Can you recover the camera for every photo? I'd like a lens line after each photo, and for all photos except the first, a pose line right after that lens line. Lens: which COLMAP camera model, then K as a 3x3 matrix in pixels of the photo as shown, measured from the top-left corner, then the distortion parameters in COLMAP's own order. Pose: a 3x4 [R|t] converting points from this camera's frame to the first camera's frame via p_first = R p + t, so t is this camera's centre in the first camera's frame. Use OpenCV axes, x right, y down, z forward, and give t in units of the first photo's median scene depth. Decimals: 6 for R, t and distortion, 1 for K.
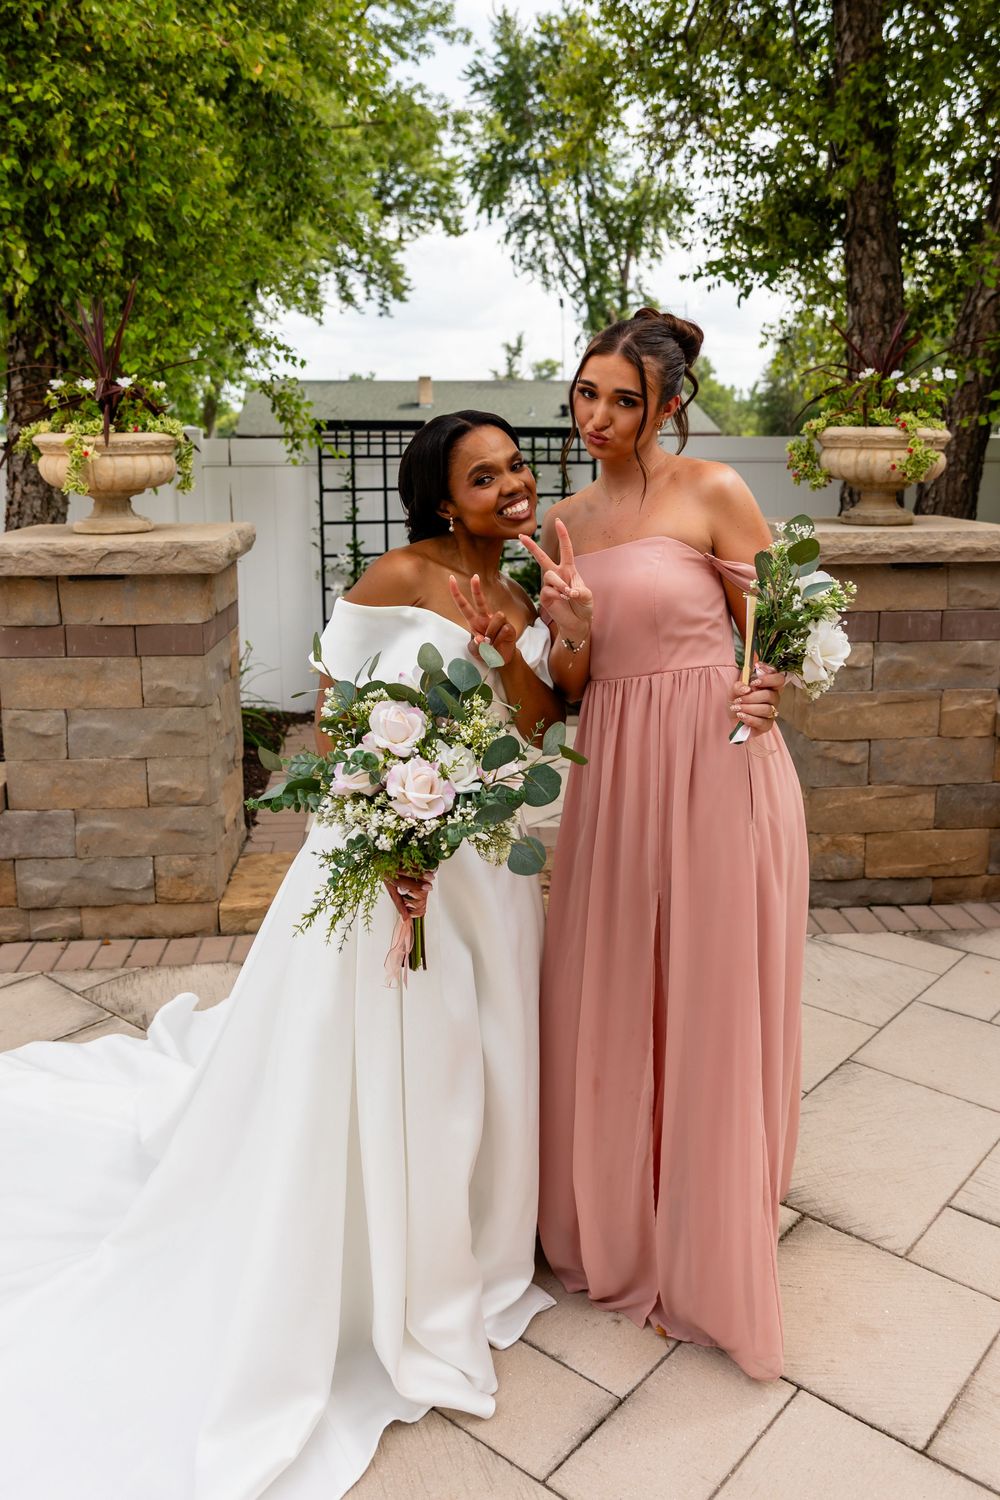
lens RADIAL K [[1229.8, 0, 528.2], [0, 1229.8, 646.9], [0, 0, 1]] dist [0.010975, 0.003730]
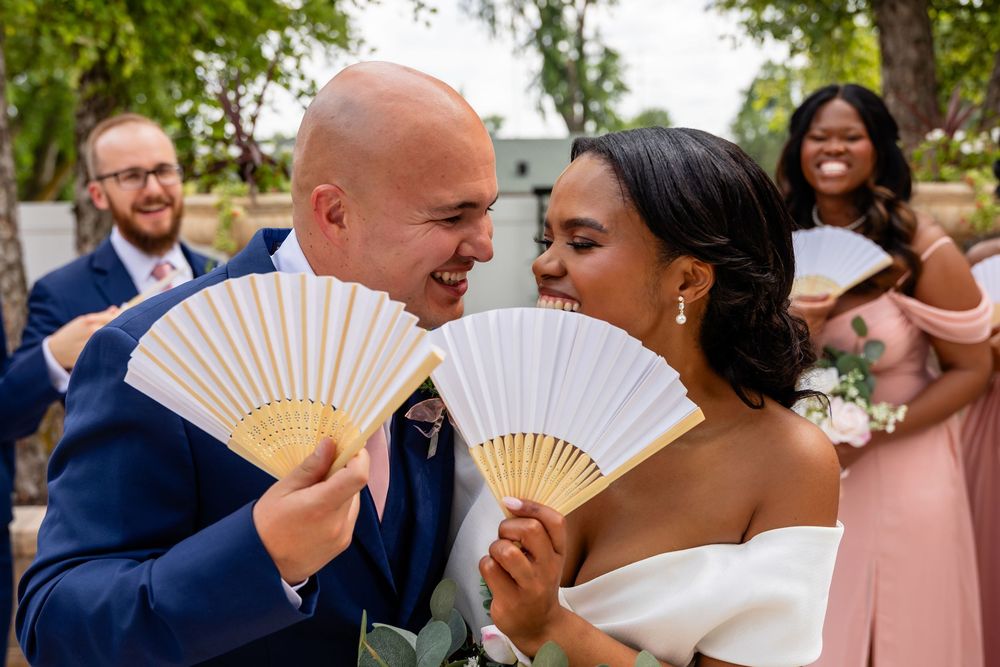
lens RADIAL K [[1395.1, 0, 504.2], [0, 1395.1, 329.3], [0, 0, 1]] dist [0.021281, 0.000000]
pose [[0.999349, -0.011120, 0.034316, -0.093953], [0.013662, 0.997108, -0.074761, 0.023473], [-0.033386, 0.075181, 0.996611, -0.132835]]
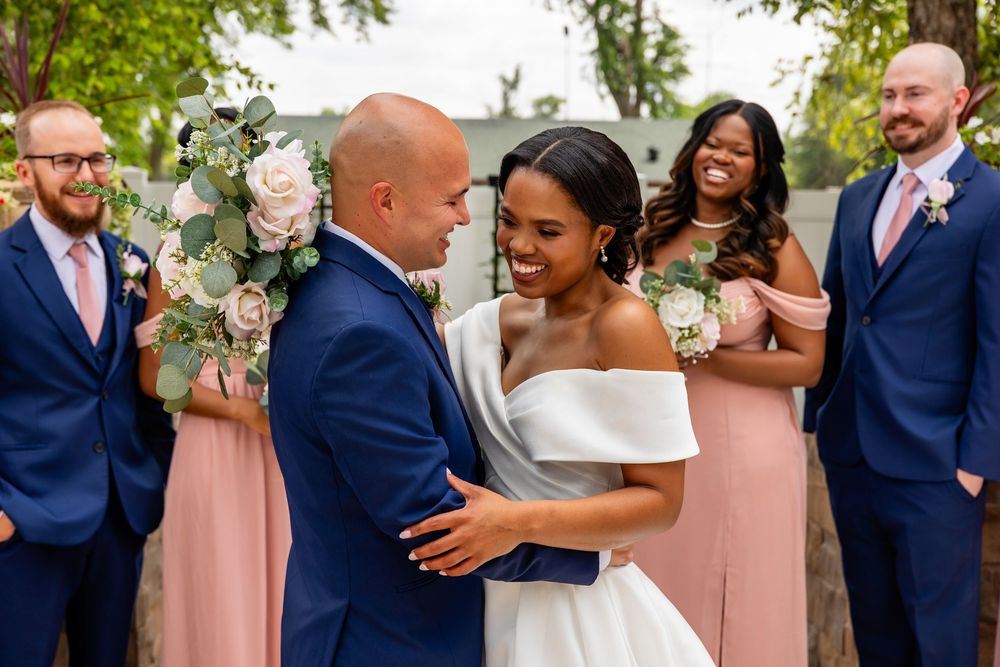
lens RADIAL K [[1428.1, 0, 503.8], [0, 1428.1, 325.5], [0, 0, 1]] dist [0.124532, 0.000000]
pose [[0.999754, 0.018166, -0.012697, -0.002508], [-0.018996, 0.997459, -0.068662, -0.006704], [0.011417, 0.068886, 0.997559, 0.016953]]
